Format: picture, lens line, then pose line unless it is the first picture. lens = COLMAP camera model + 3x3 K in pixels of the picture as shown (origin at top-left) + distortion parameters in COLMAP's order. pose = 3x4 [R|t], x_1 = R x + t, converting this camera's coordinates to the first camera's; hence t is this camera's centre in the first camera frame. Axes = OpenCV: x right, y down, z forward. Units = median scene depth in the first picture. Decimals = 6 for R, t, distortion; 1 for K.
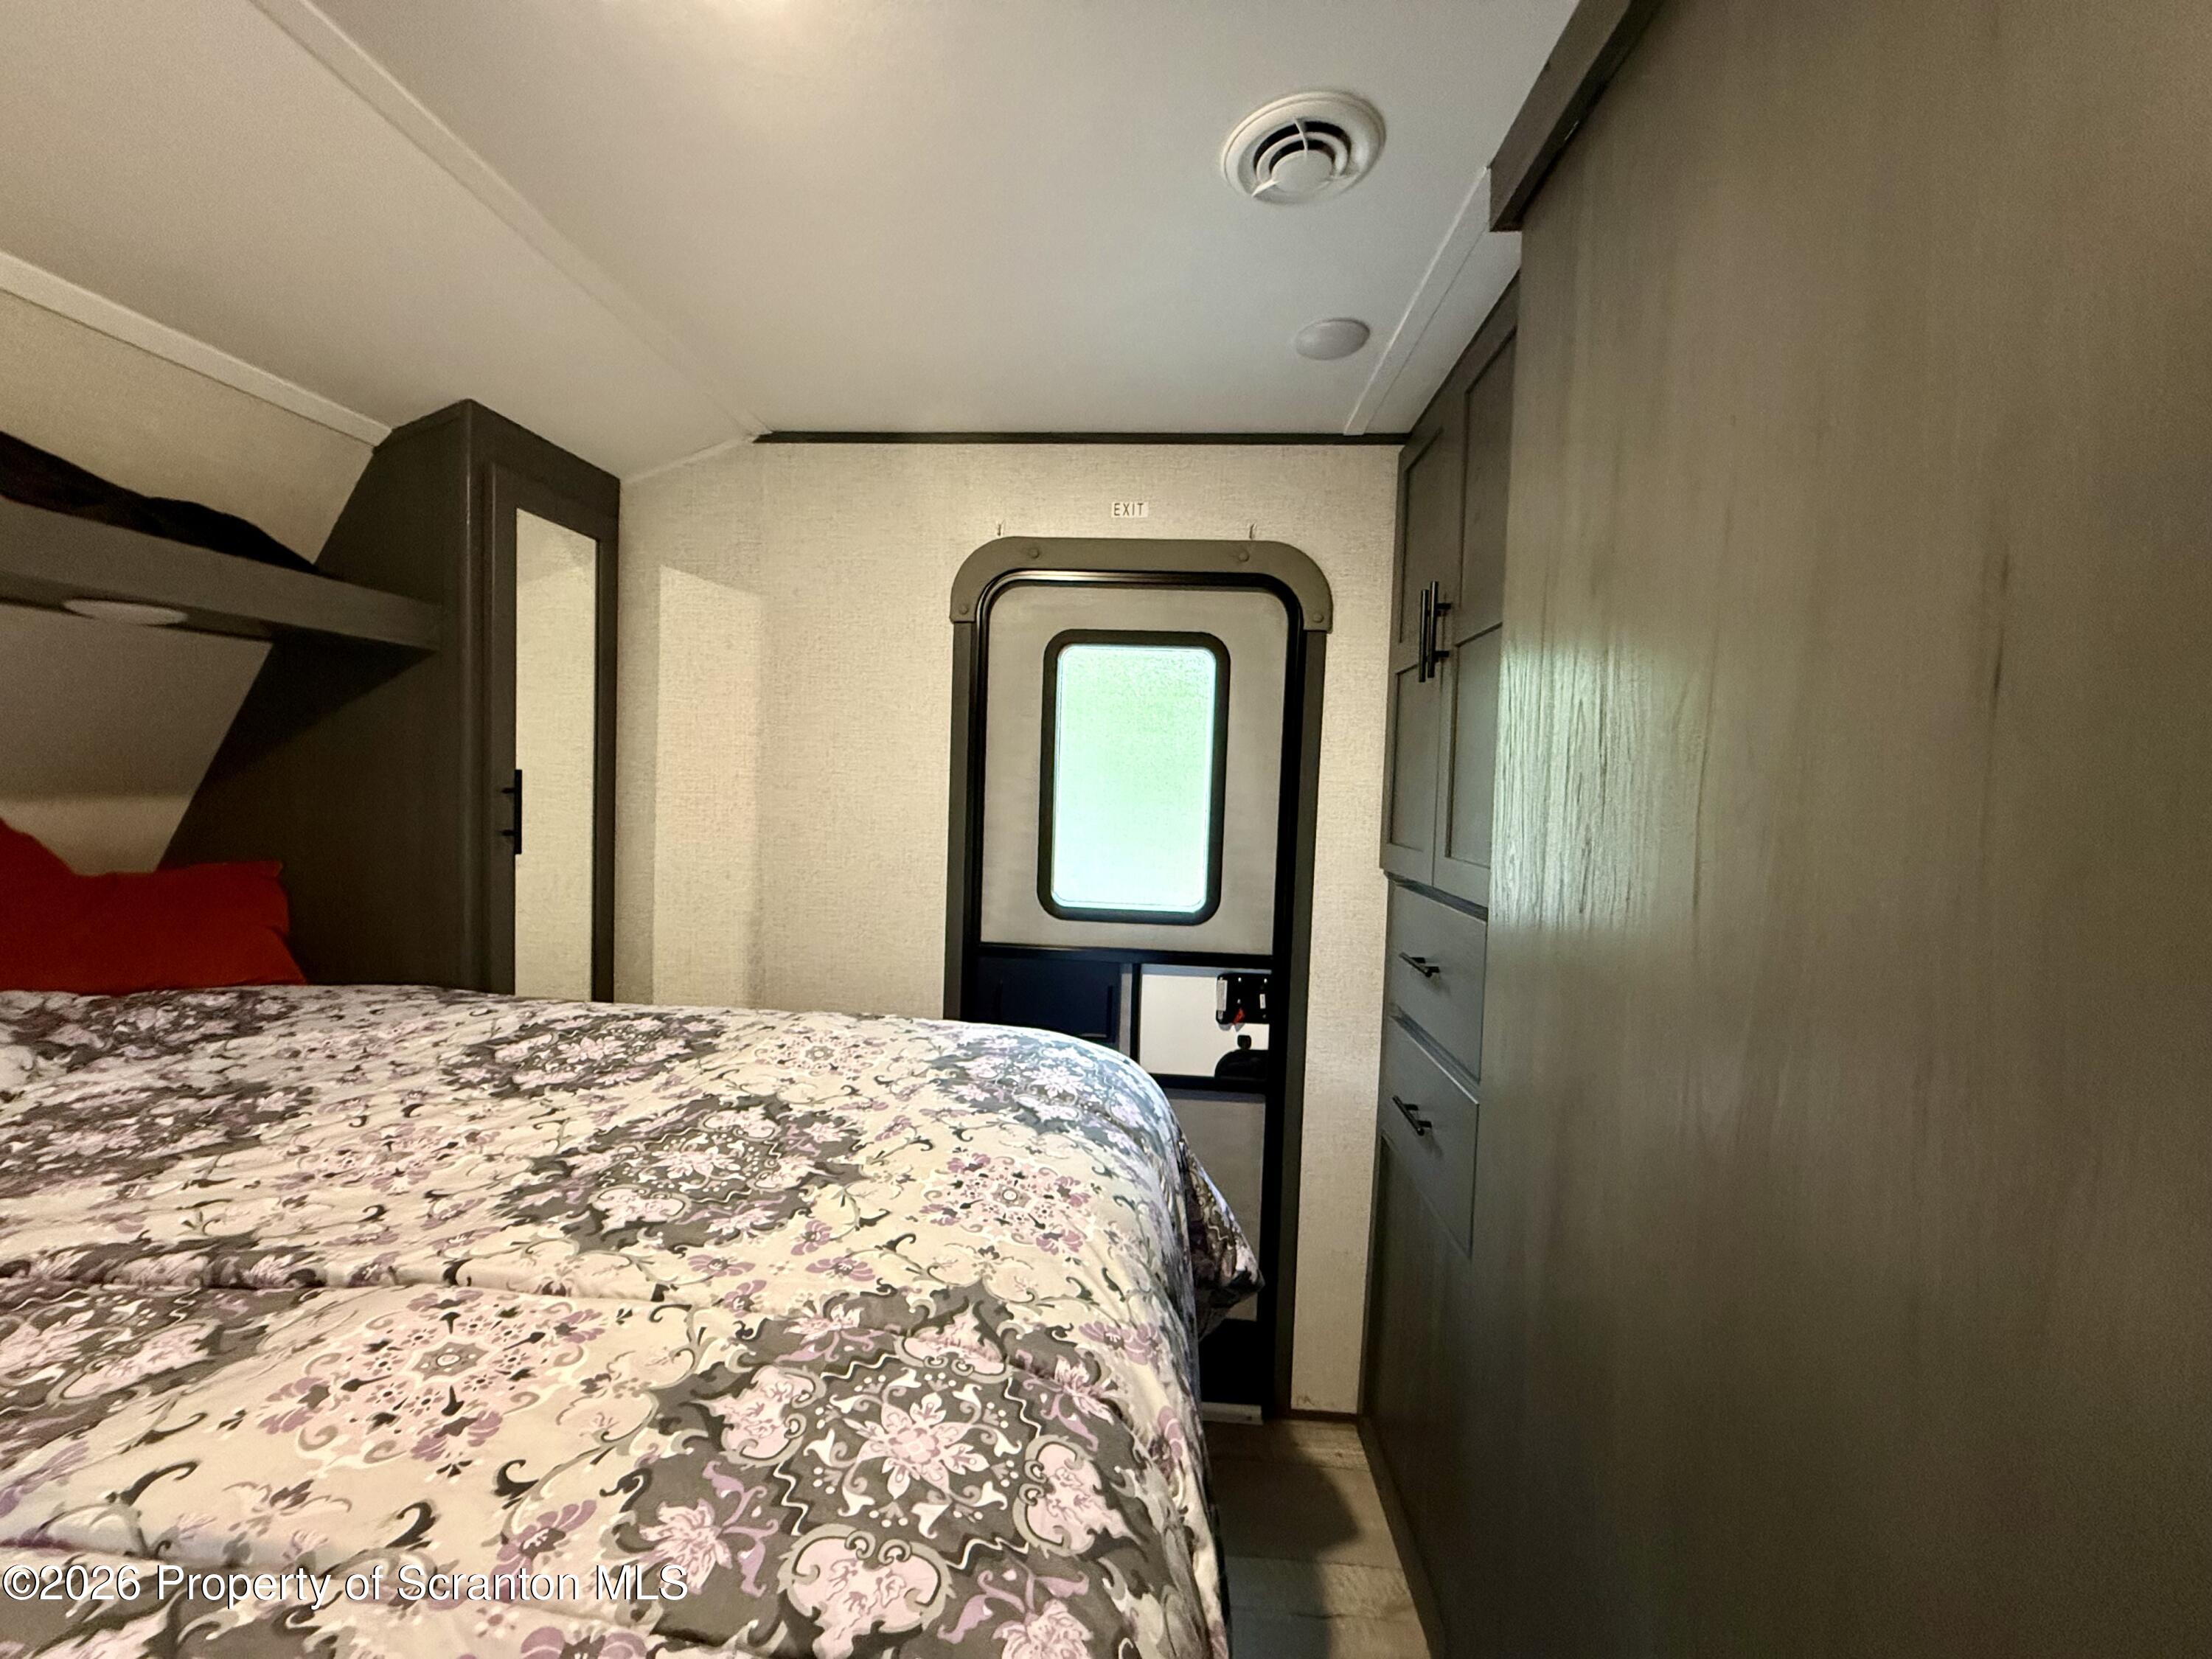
lens RADIAL K [[875.5, 0, 1097.7], [0, 875.5, 827.5], [0, 0, 1]] dist [-0.001802, 0.000242]
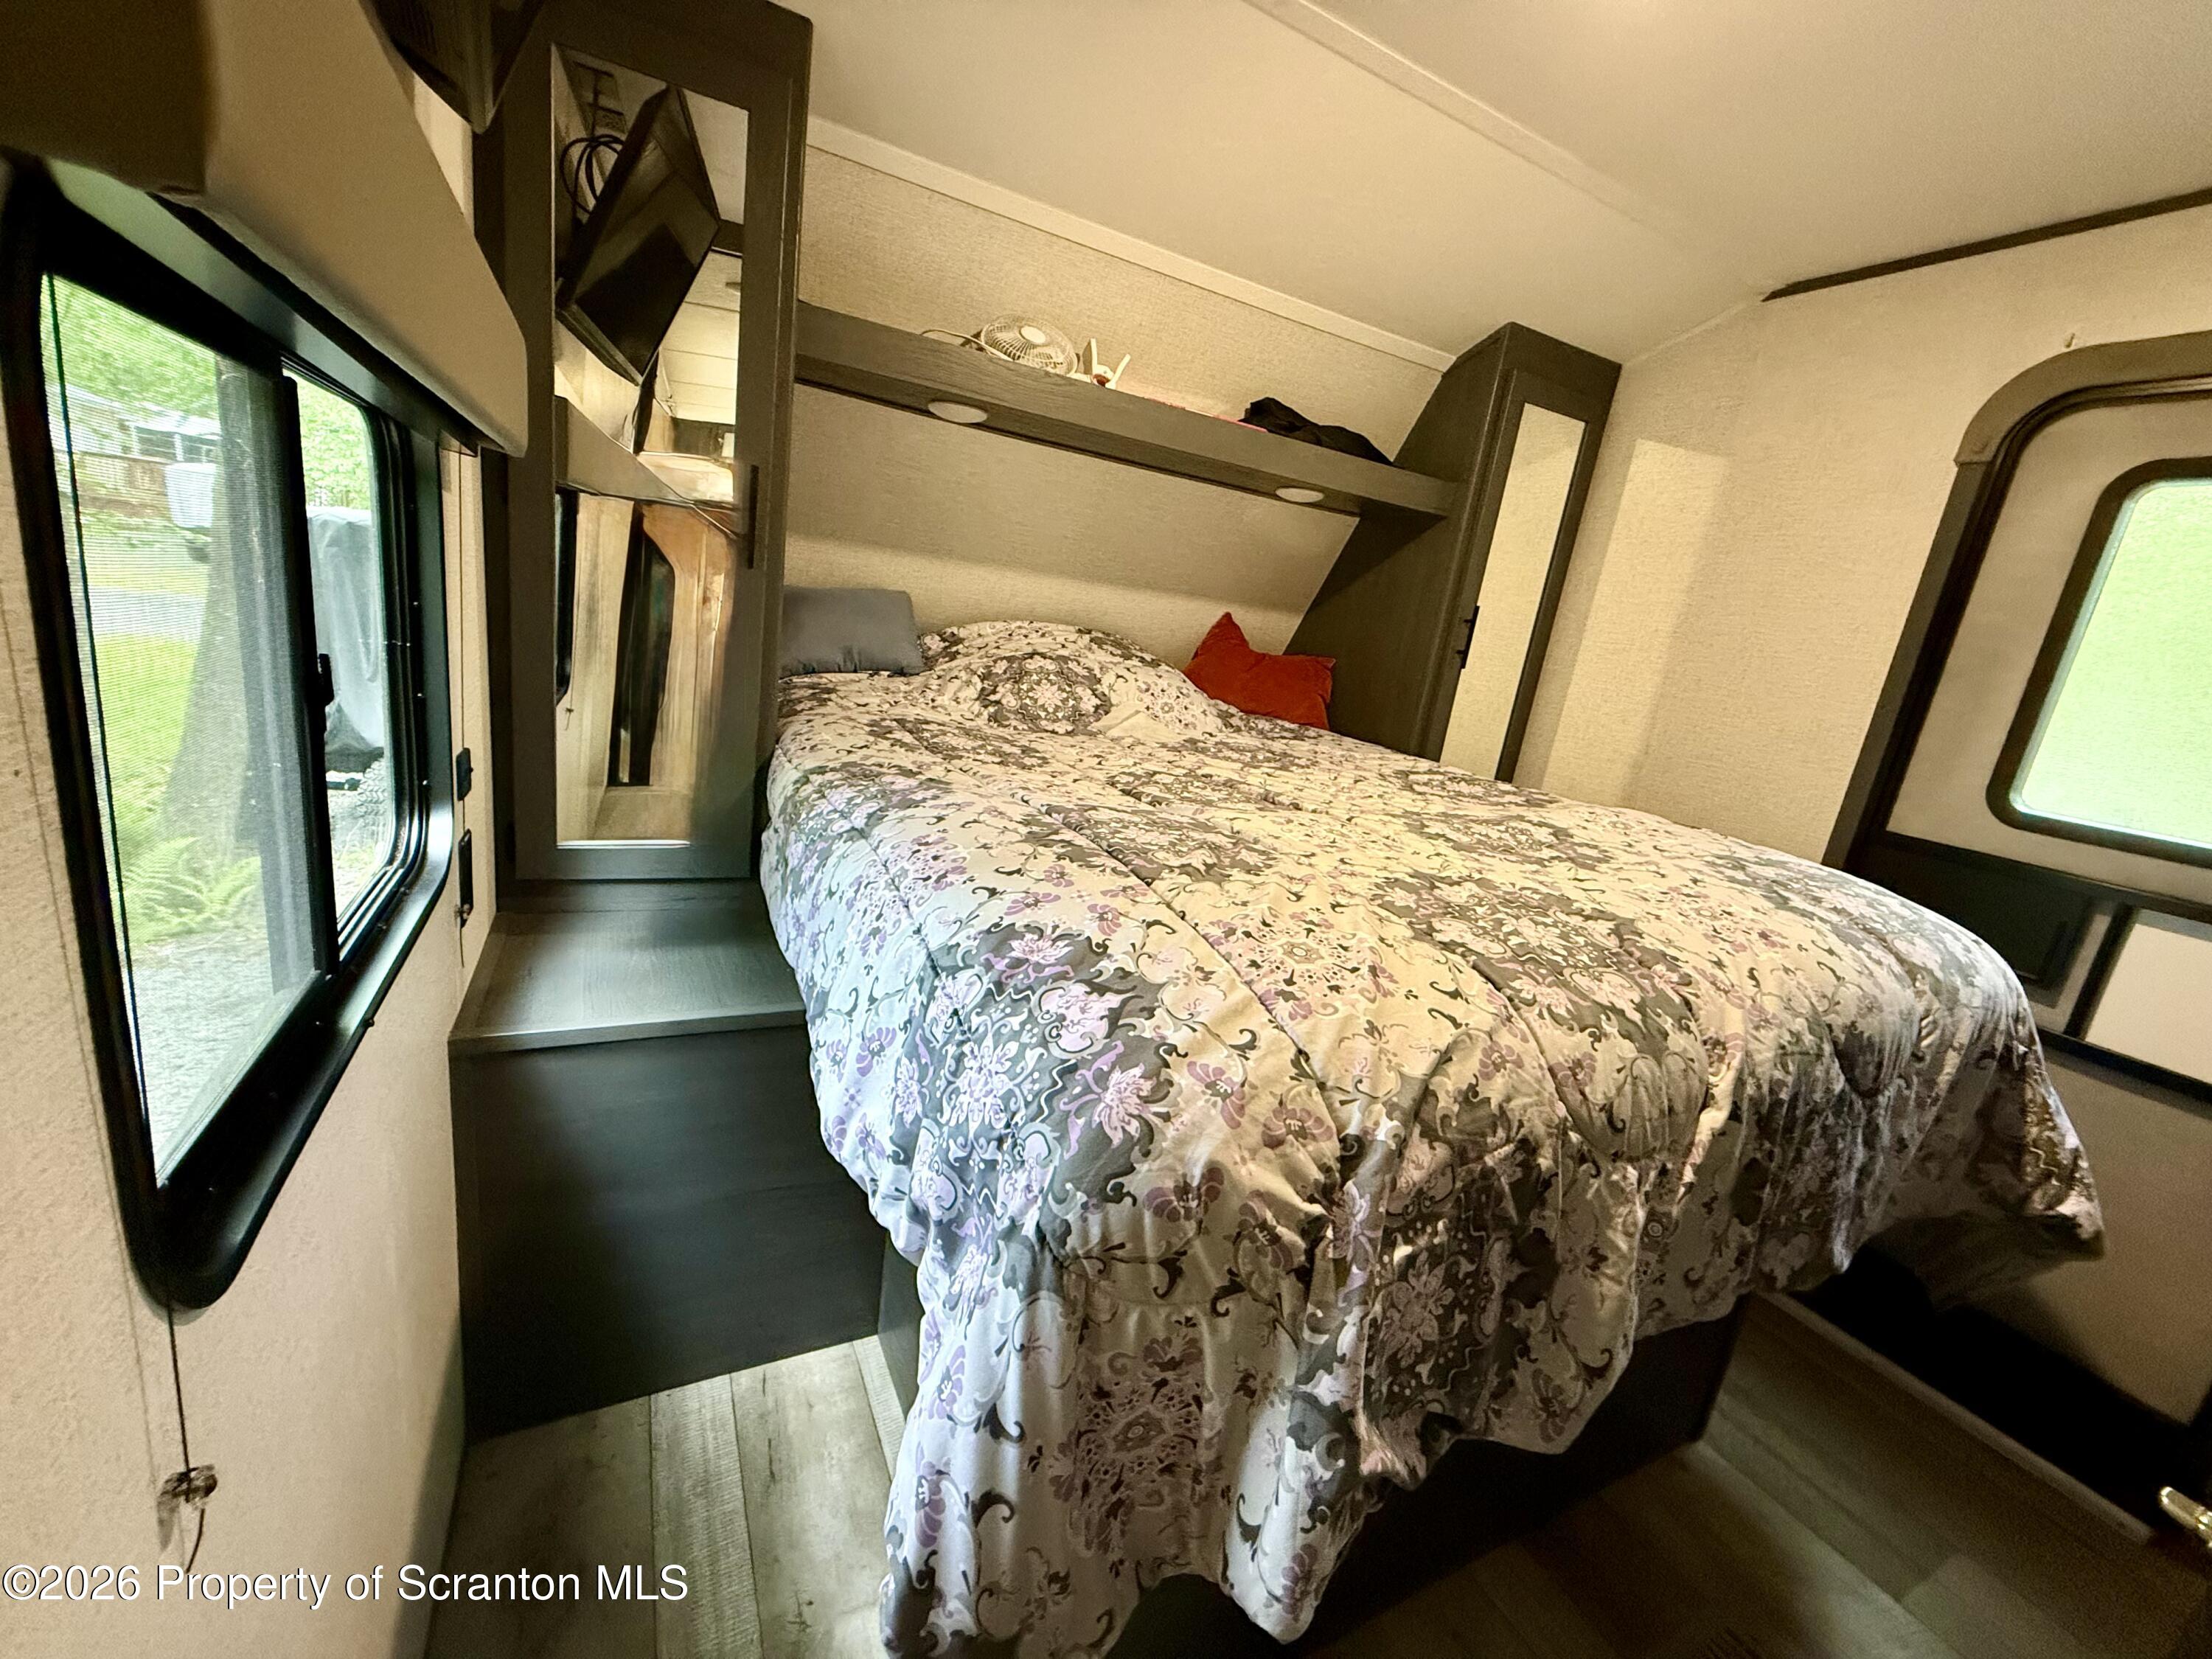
lens RADIAL K [[875.5, 0, 1097.7], [0, 875.5, 827.5], [0, 0, 1]] dist [-0.001802, 0.000242]
pose [[0.508697, 0.239185, -0.827054, 0.267451], [-0.163317, 0.970001, 0.180073, 0.130282], [0.845314, 0.043469, 0.532499, -0.226978]]
